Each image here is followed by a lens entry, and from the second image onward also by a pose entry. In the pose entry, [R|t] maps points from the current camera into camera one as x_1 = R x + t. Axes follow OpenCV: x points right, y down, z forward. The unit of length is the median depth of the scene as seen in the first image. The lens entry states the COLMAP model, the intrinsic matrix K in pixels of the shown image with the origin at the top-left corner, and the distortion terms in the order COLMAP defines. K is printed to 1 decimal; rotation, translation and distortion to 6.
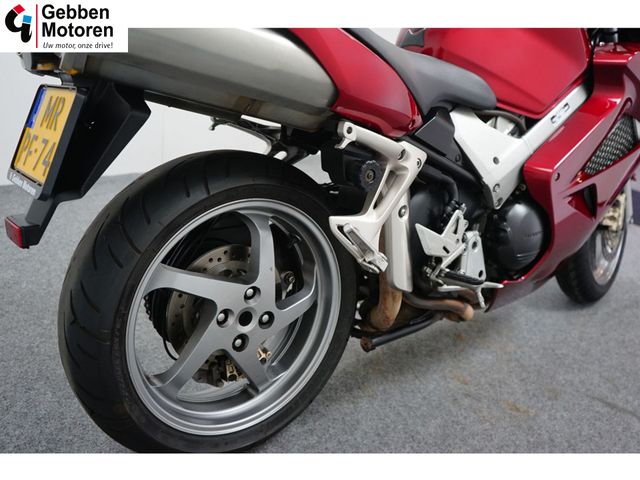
lens RADIAL K [[583.6, 0, 320.0], [0, 583.6, 240.0], [0, 0, 1]] dist [-0.001343, -0.001555]
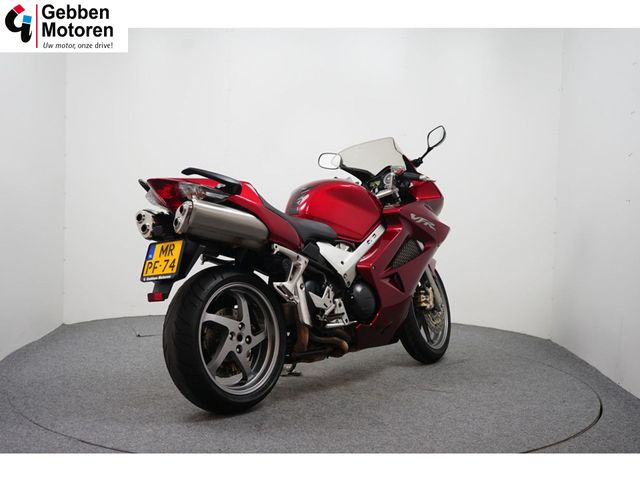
lens RADIAL K [[850.1, 0, 320.0], [0, 850.1, 240.0], [0, 0, 1]] dist [-0.015041, -0.024584]
pose [[0.972410, -0.112560, 0.204325, -0.391257], [0.170410, 0.940906, -0.292672, 0.678319], [-0.159307, 0.319416, 0.934128, -1.878729]]
